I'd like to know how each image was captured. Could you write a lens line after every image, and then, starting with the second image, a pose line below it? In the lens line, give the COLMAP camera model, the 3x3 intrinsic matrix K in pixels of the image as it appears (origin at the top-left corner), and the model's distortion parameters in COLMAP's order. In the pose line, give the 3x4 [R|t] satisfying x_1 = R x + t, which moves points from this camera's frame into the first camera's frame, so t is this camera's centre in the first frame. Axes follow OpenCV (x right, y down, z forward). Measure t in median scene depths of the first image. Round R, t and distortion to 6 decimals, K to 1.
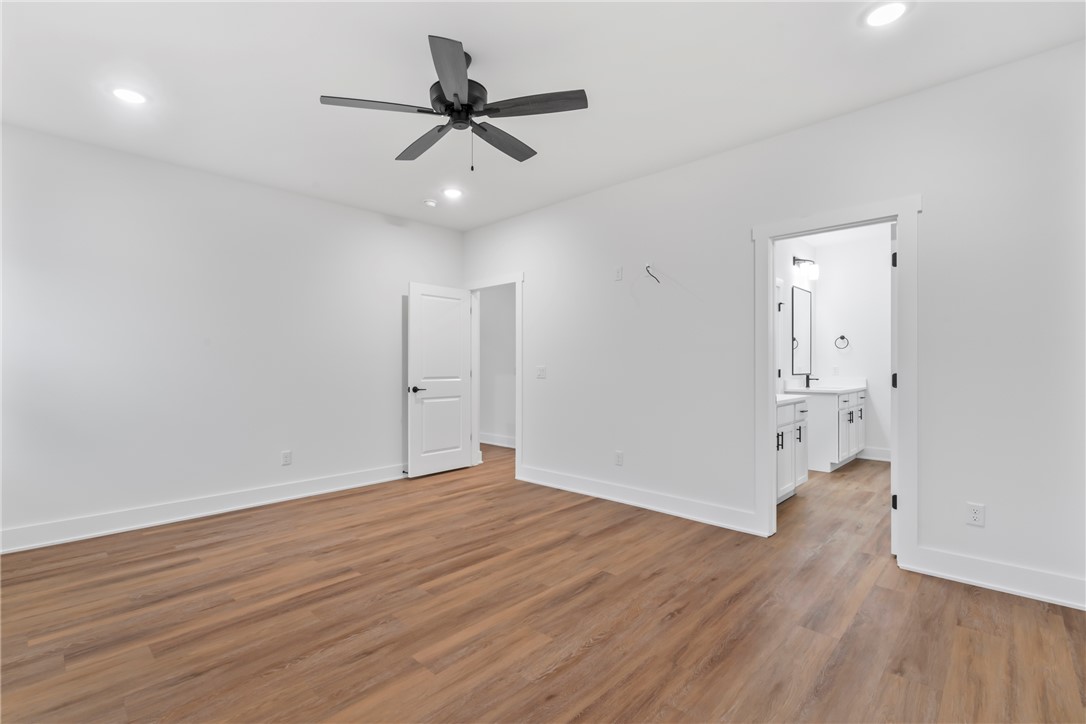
lens RADIAL K [[491.8, 0, 539.7], [0, 491.8, 366.3], [0, 0, 1]] dist [-0.001050, 0.000503]
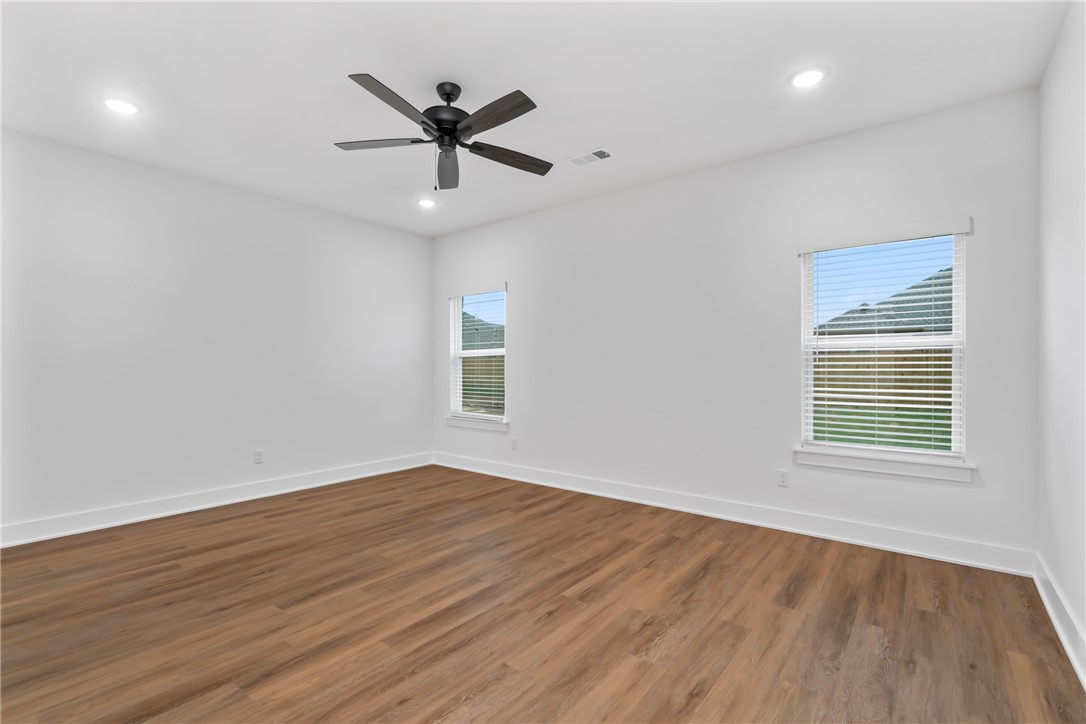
lens RADIAL K [[491.8, 0, 539.7], [0, 491.8, 366.3], [0, 0, 1]] dist [-0.001050, 0.000503]
pose [[-0.995473, 0.003882, -0.094962, -0.237569], [0.004165, 0.999987, -0.002773, 0.000765], [0.094950, -0.003156, -0.995477, 1.918473]]
